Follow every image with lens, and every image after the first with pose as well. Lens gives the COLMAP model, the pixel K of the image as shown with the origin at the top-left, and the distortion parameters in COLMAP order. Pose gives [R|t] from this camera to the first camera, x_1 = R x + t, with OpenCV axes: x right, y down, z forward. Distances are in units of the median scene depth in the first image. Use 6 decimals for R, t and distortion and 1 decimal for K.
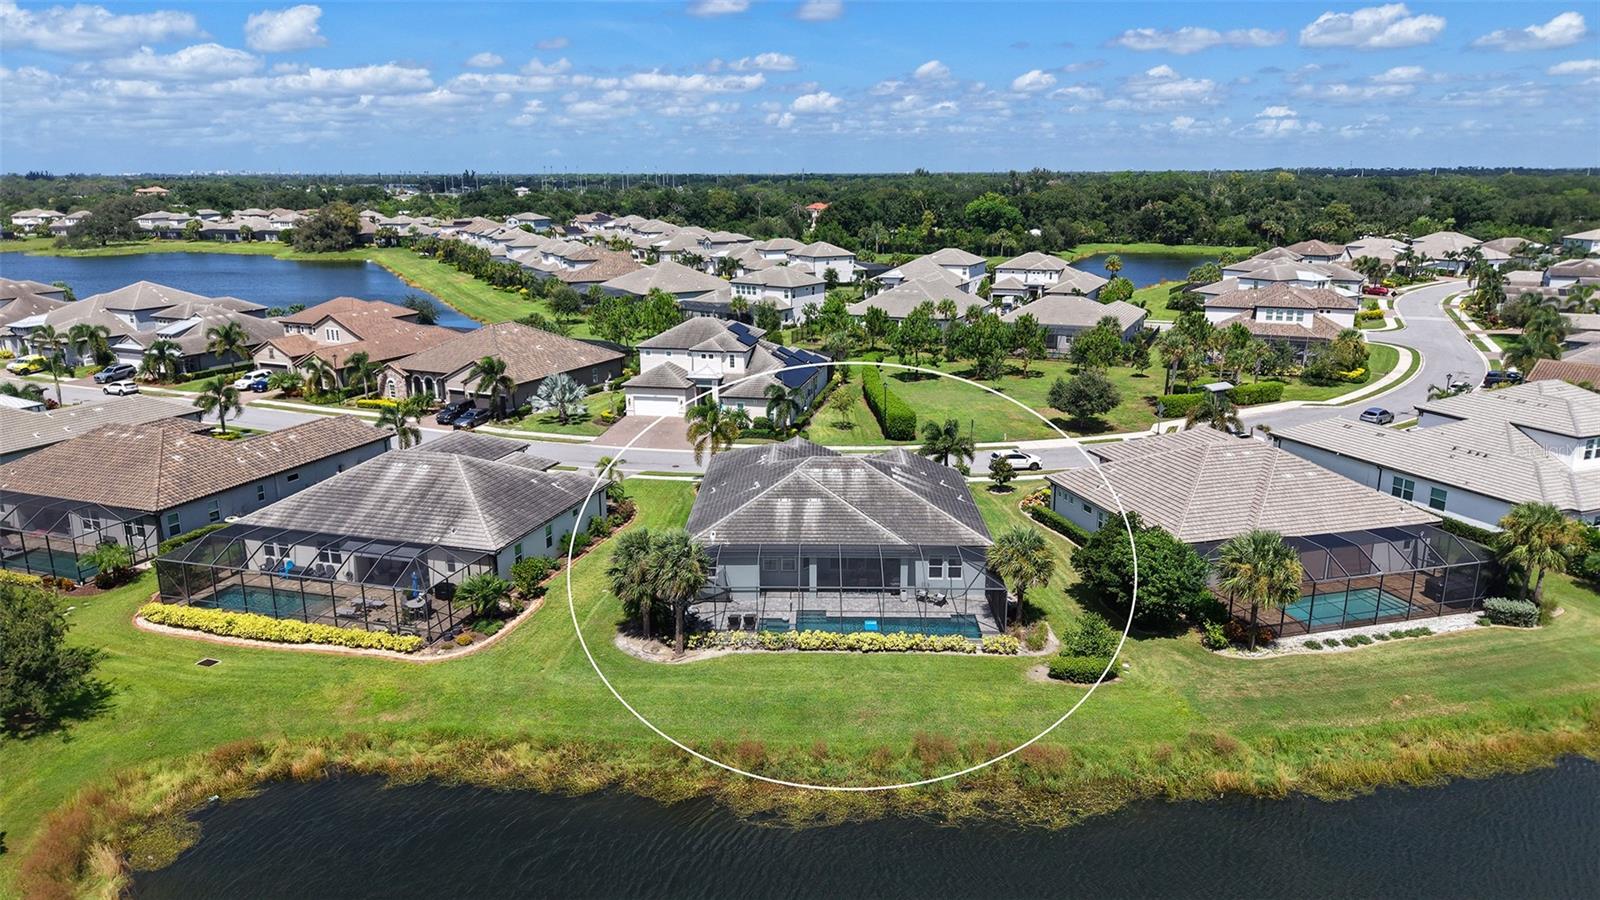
lens RADIAL K [[1060.2, 0, 800.0], [0, 1060.2, 450.0], [0, 0, 1]] dist [0.005313, -0.008150]
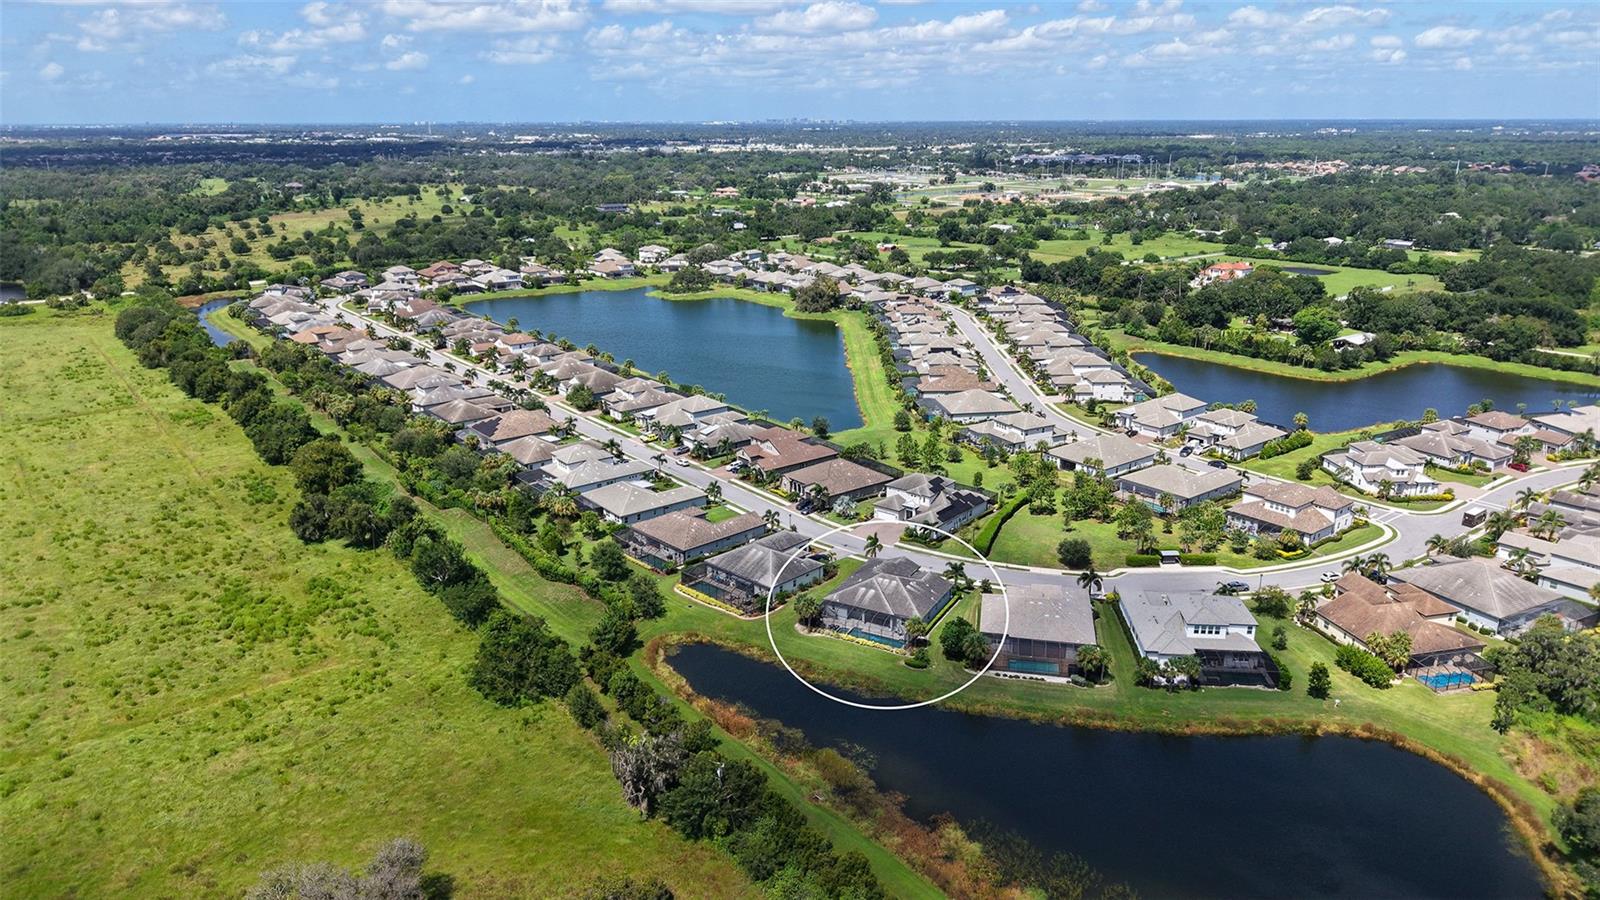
lens RADIAL K [[1066.8, 0, 800.0], [0, 1066.8, 450.0], [0, 0, 1]] dist [-0.003094, -0.002993]
pose [[0.887718, 0.138543, -0.439048, 0.170964], [-0.115270, 0.990157, 0.079382, -0.087371], [0.445724, -0.019860, 0.894950, -0.273261]]
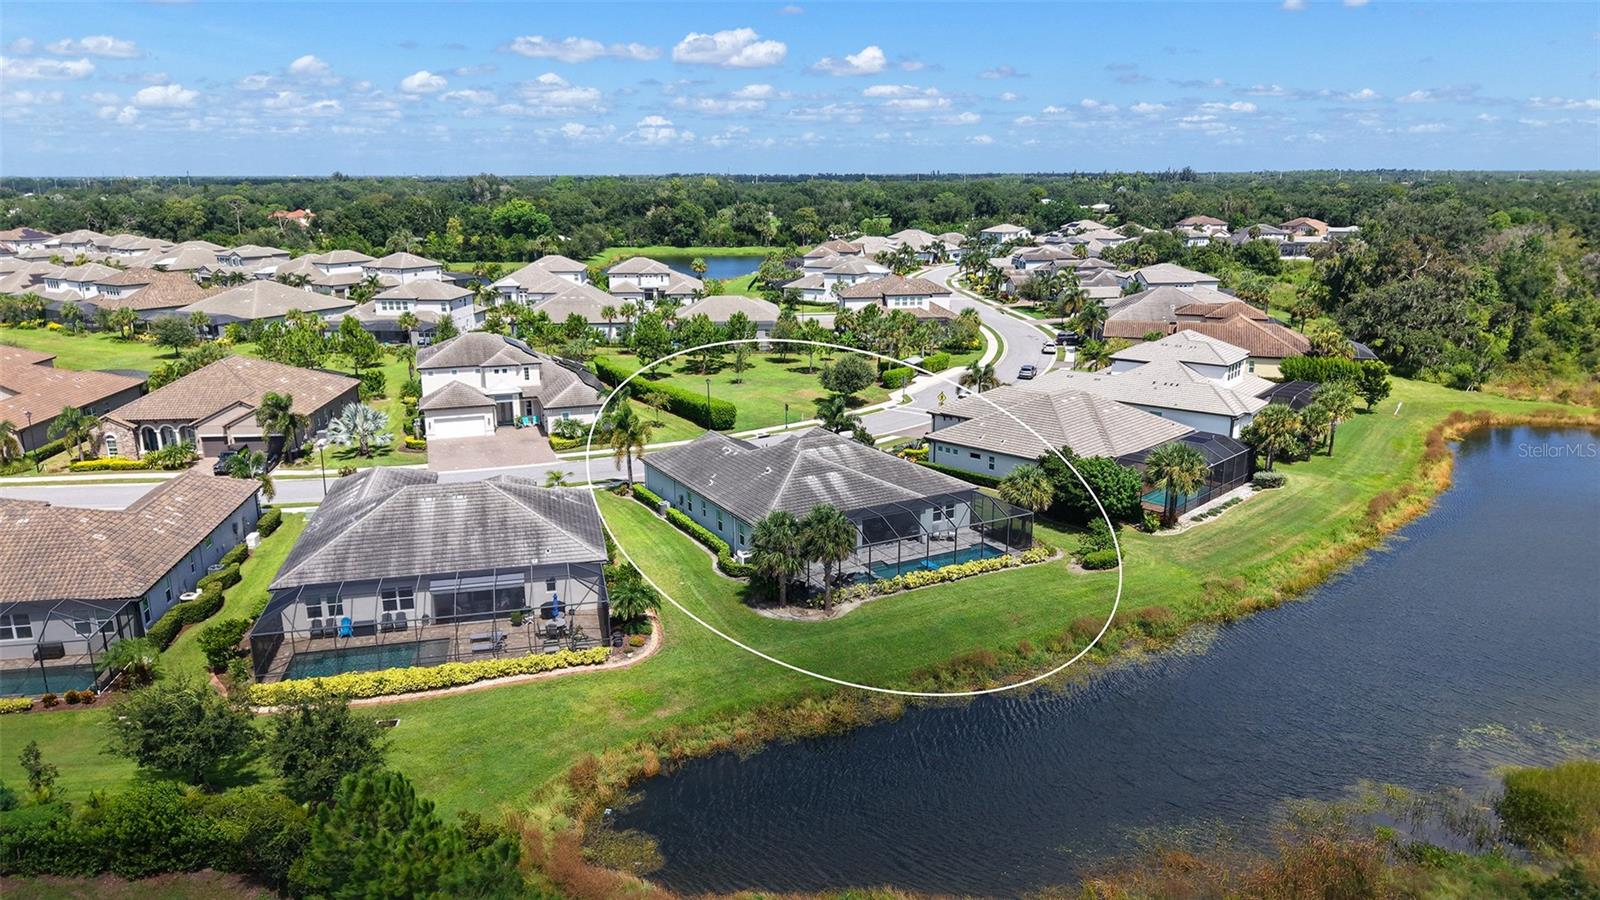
lens RADIAL K [[1066.8, 0, 800.0], [0, 1066.8, 450.0], [0, 0, 1]] dist [-0.003094, -0.002993]
pose [[0.859595, -0.124065, 0.495685, -0.094835], [0.126449, 0.991552, 0.028894, -0.002665], [-0.495083, 0.037842, 0.868021, -0.000010]]
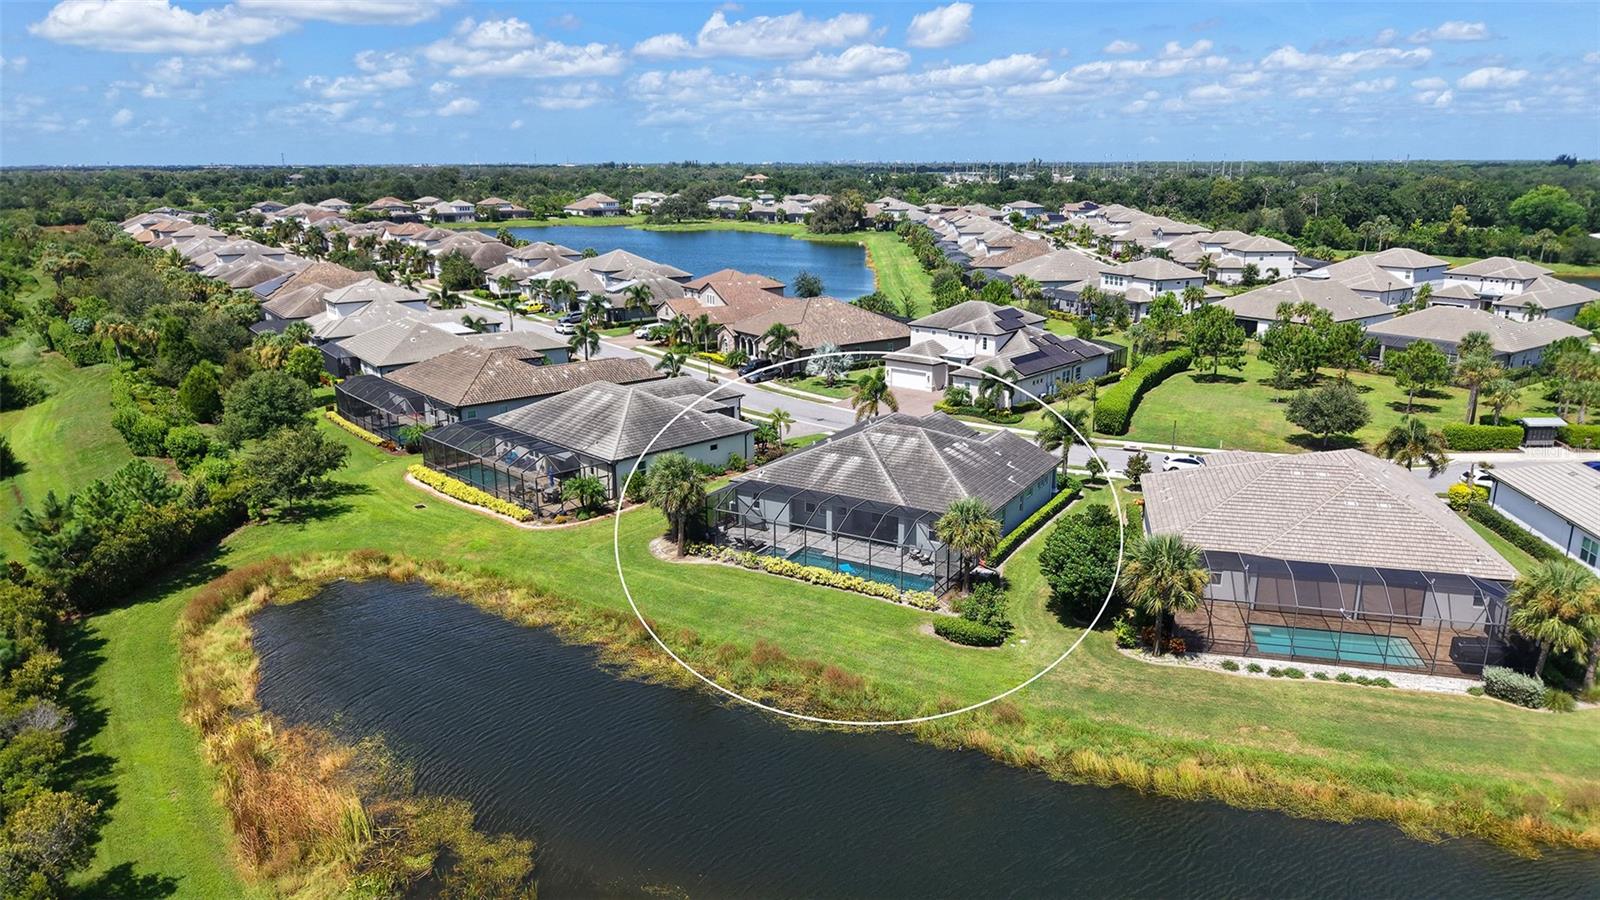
lens RADIAL K [[1031.3, 0, 804.2], [0, 1031.3, 505.9], [0, 0, 1]] dist [0.001926, 0.000832]
pose [[0.872137, 0.153179, -0.464664, 0.077418], [-0.122058, 0.987816, 0.096545, -0.000281], [0.473791, -0.027485, 0.880208, 0.000066]]
